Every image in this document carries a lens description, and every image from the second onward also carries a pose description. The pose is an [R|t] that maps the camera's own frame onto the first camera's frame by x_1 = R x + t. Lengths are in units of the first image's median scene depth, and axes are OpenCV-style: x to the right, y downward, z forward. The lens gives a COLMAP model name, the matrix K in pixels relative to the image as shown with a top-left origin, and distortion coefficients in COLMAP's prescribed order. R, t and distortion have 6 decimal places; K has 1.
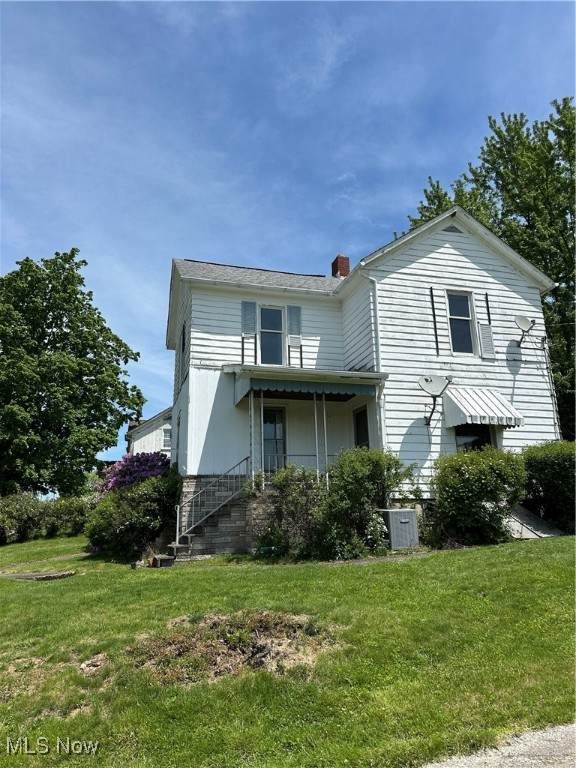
lens RADIAL K [[539.1, 0, 288.0], [0, 539.1, 384.0], [0, 0, 1]] dist [0.039145, -0.001776]
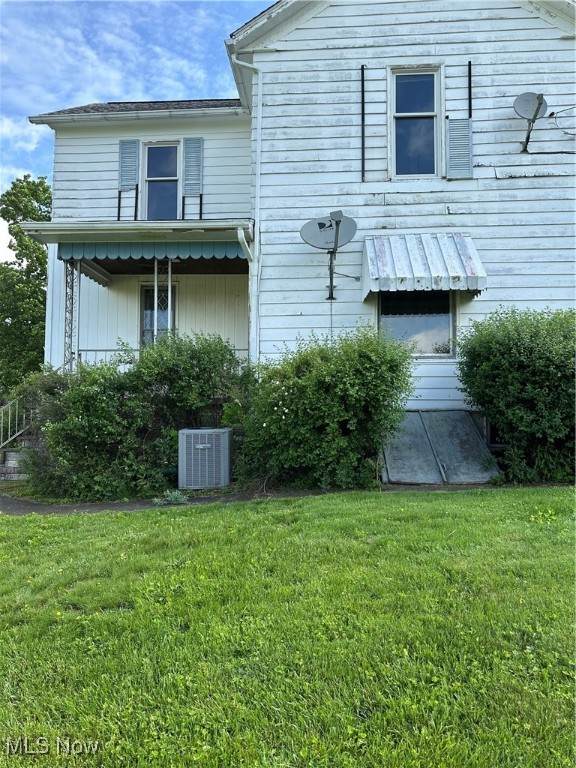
lens RADIAL K [[503.4, 0, 288.0], [0, 503.4, 384.0], [0, 0, 1]] dist [-0.004464, -0.002447]
pose [[0.942793, 0.006794, -0.333309, 0.376137], [0.069658, 0.973709, 0.216882, 0.039910], [0.326020, -0.227693, 0.917533, 0.377146]]
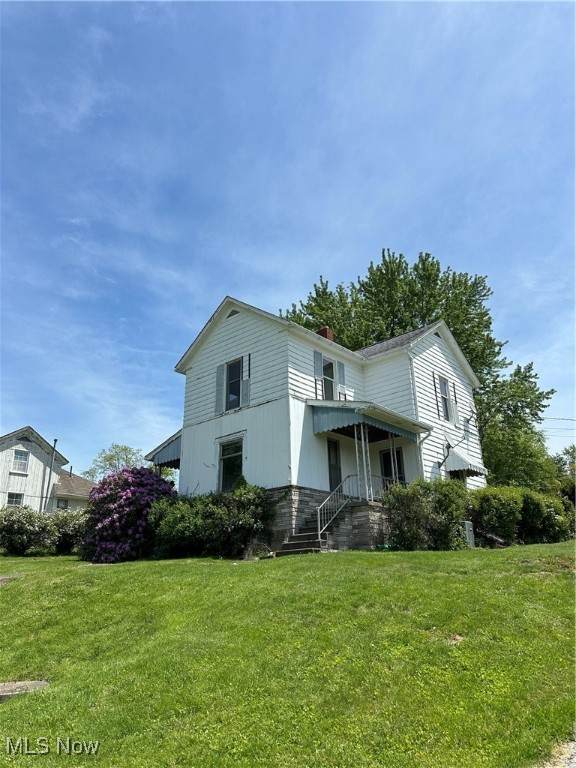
lens RADIAL K [[539.1, 0, 288.0], [0, 539.1, 384.0], [0, 0, 1]] dist [0.039145, -0.001776]
pose [[0.847646, 0.194867, 0.493481, -0.748015], [-0.138058, 0.979079, -0.149481, 0.117865], [-0.512285, 0.058578, 0.856815, -0.018993]]
